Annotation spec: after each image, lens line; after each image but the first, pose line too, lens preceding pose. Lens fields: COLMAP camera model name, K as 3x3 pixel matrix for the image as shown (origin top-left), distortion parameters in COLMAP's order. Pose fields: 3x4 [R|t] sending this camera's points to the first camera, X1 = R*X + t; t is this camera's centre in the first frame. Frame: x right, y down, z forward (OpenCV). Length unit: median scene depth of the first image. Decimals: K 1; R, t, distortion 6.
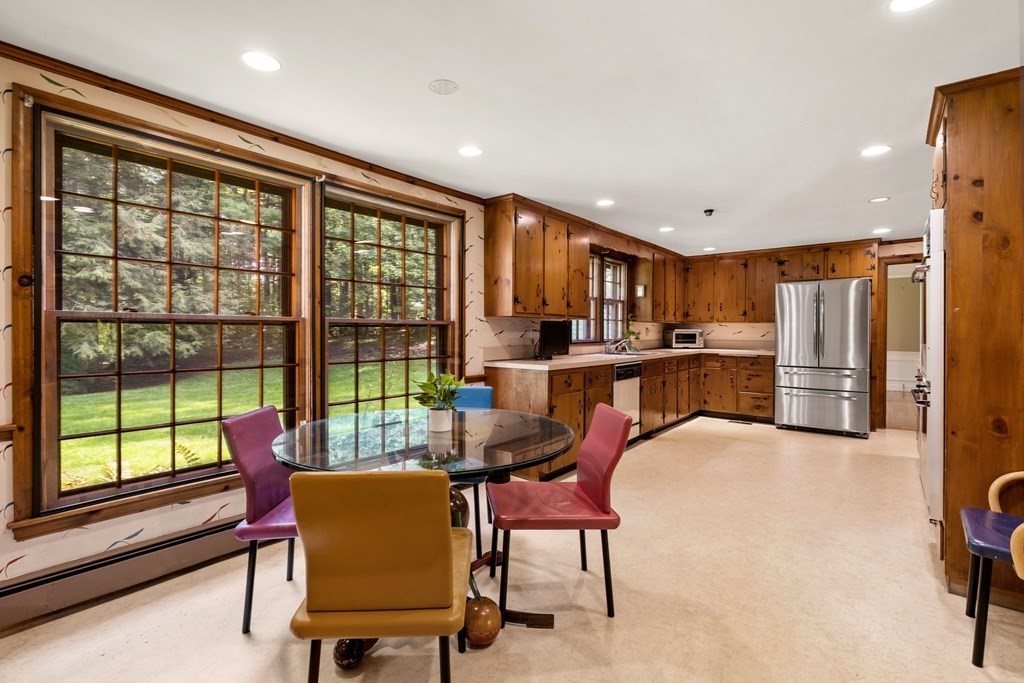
lens RADIAL K [[477.0, 0, 502.0], [0, 477.0, 335.5], [0, 0, 1]] dist [-0.012378, 0.003162]
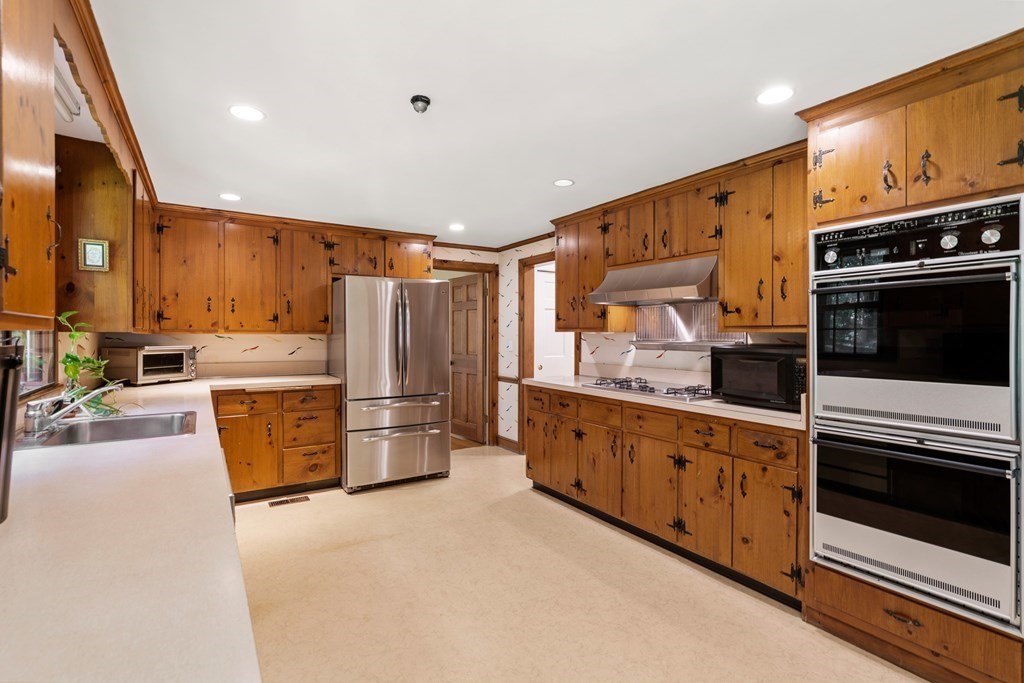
lens RADIAL K [[477.0, 0, 528.0], [0, 477.0, 339.5], [0, 0, 1]] dist [-0.012378, 0.003162]
pose [[0.282140, -0.012052, 0.959298, 0.014924], [0.008657, 0.999912, 0.010016, -0.024372], [-0.959334, 0.005479, 0.282220, 0.564808]]
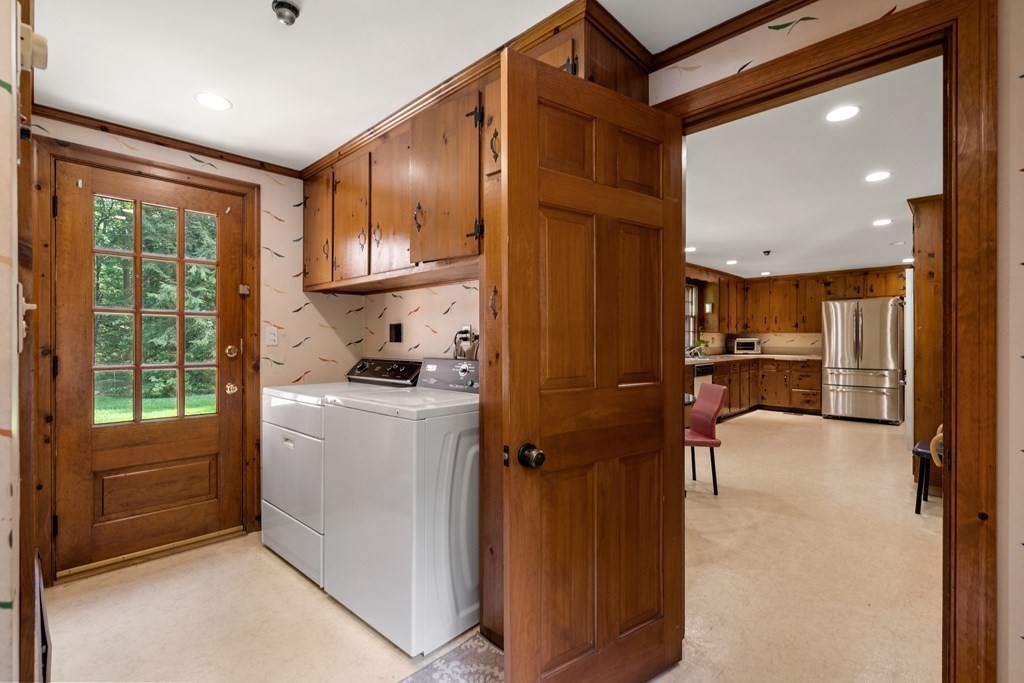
lens RADIAL K [[477.0, 0, 498.0], [0, 477.0, 341.0], [0, 0, 1]] dist [-0.012378, 0.003162]
pose [[0.995318, -0.002997, -0.096612, -0.145497], [0.002345, 0.999974, -0.006870, 0.000501], [0.096630, 0.006611, 0.995298, -0.311136]]
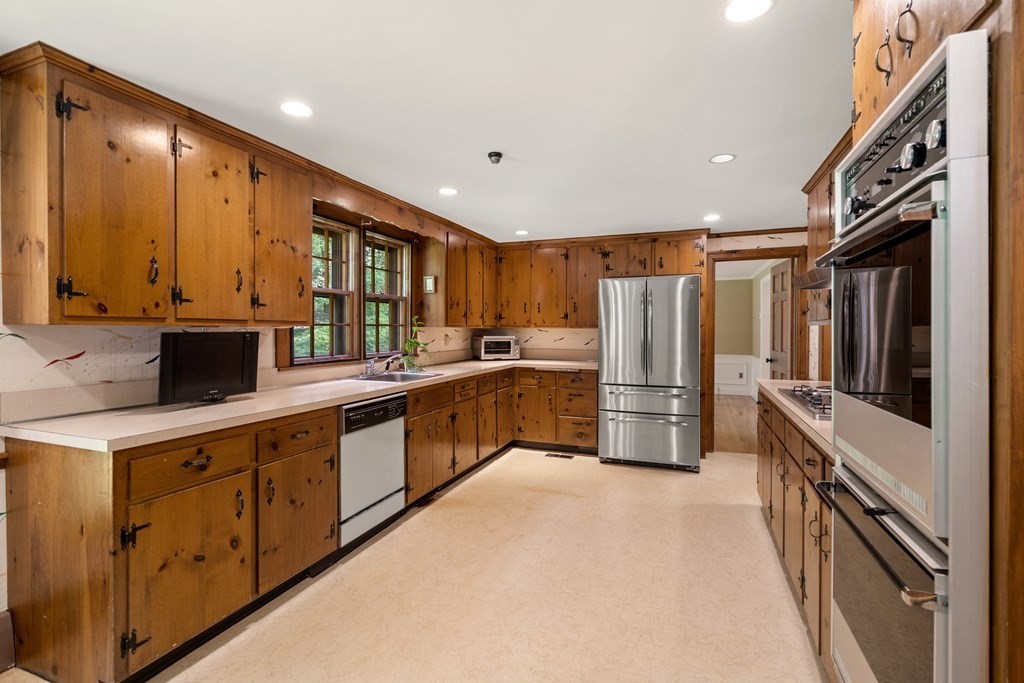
lens RADIAL K [[477.0, 0, 514.3], [0, 477.0, 331.3], [0, 0, 1]] dist [-0.012378, 0.003162]
pose [[0.948297, -0.002904, 0.317372, 0.189844], [0.004065, 0.999987, -0.002997, -0.020489], [-0.317359, 0.004132, 0.948296, 0.291251]]
